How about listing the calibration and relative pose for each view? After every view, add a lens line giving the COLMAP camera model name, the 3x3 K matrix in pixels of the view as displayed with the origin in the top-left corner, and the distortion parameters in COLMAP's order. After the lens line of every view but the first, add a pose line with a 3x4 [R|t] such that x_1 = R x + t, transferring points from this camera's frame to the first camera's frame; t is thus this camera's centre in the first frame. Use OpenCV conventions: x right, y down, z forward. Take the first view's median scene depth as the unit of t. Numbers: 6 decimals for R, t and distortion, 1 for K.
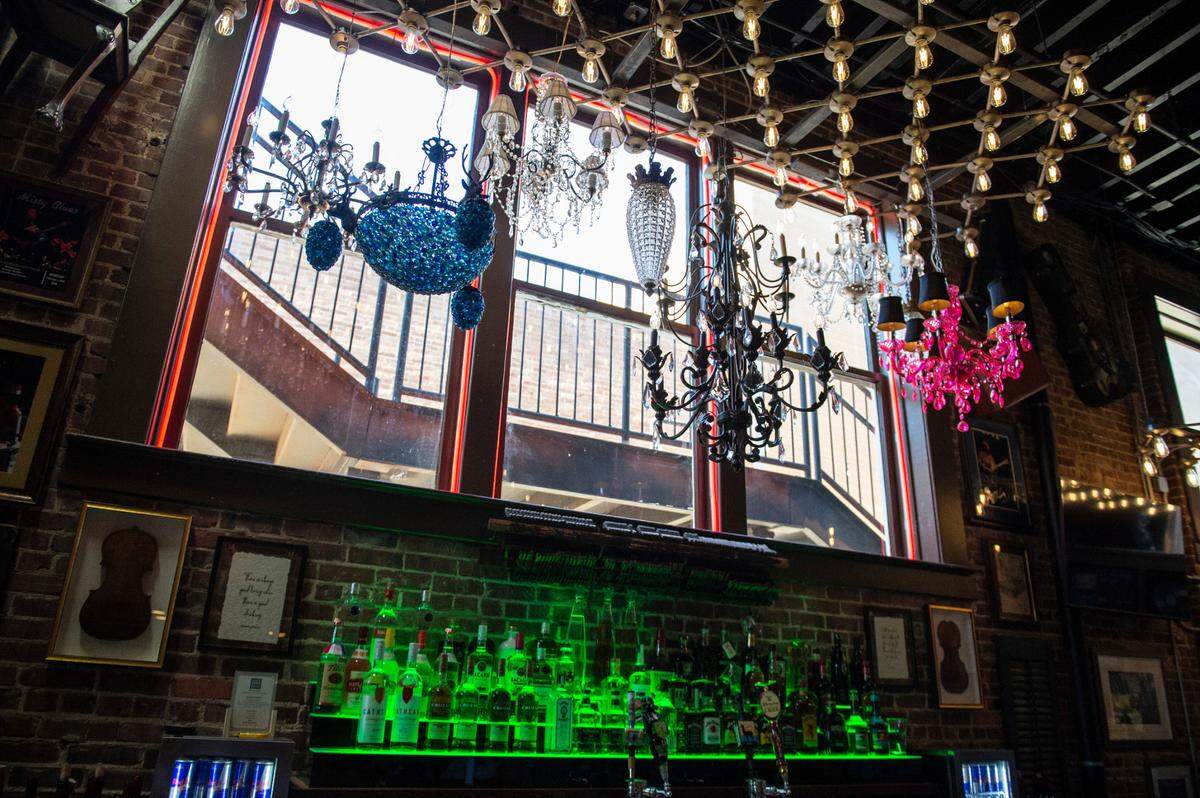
lens RADIAL K [[838.4, 0, 597.6], [0, 838.4, 412.5], [0, 0, 1]] dist [-0.056600, 0.002737]
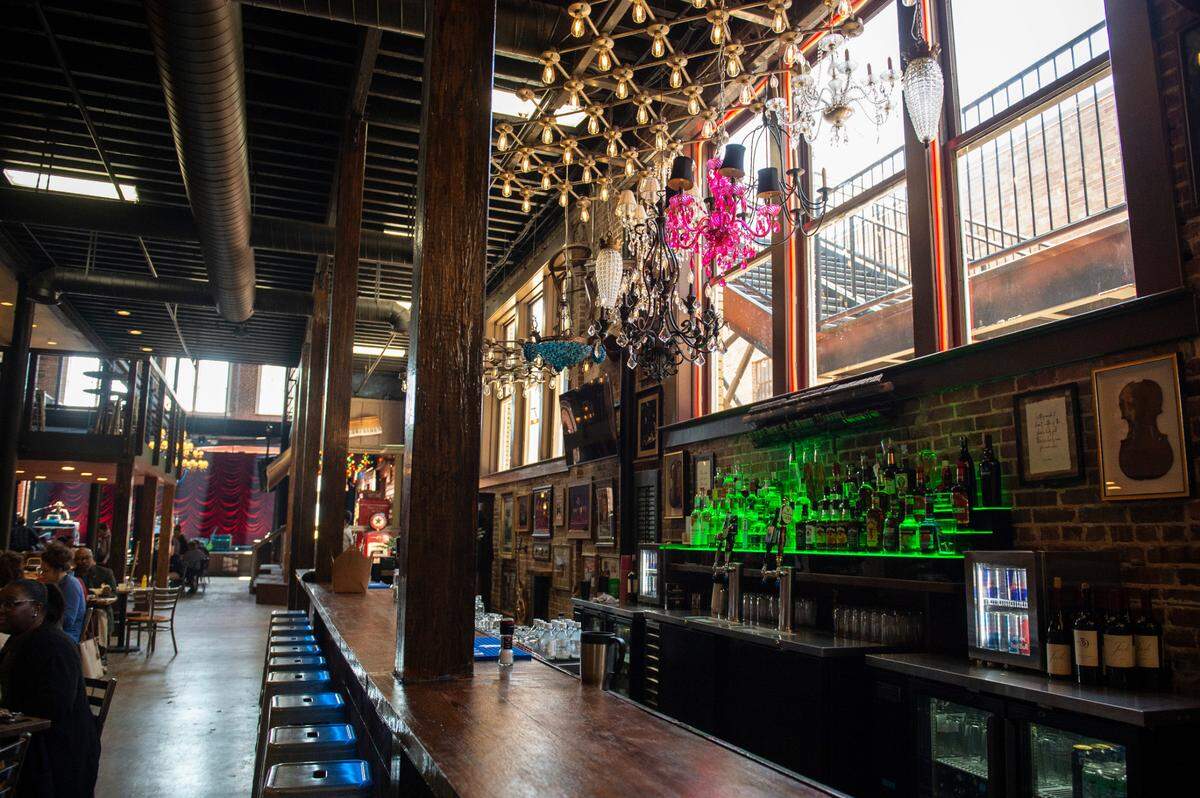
lens RADIAL K [[838.4, 0, 597.6], [0, 838.4, 412.5], [0, 0, 1]] dist [-0.056600, 0.002737]
pose [[-0.099719, -0.159909, -0.982082, 1.227398], [0.359777, 0.914428, -0.185424, 0.252249], [0.927694, -0.371821, -0.033654, 0.608809]]
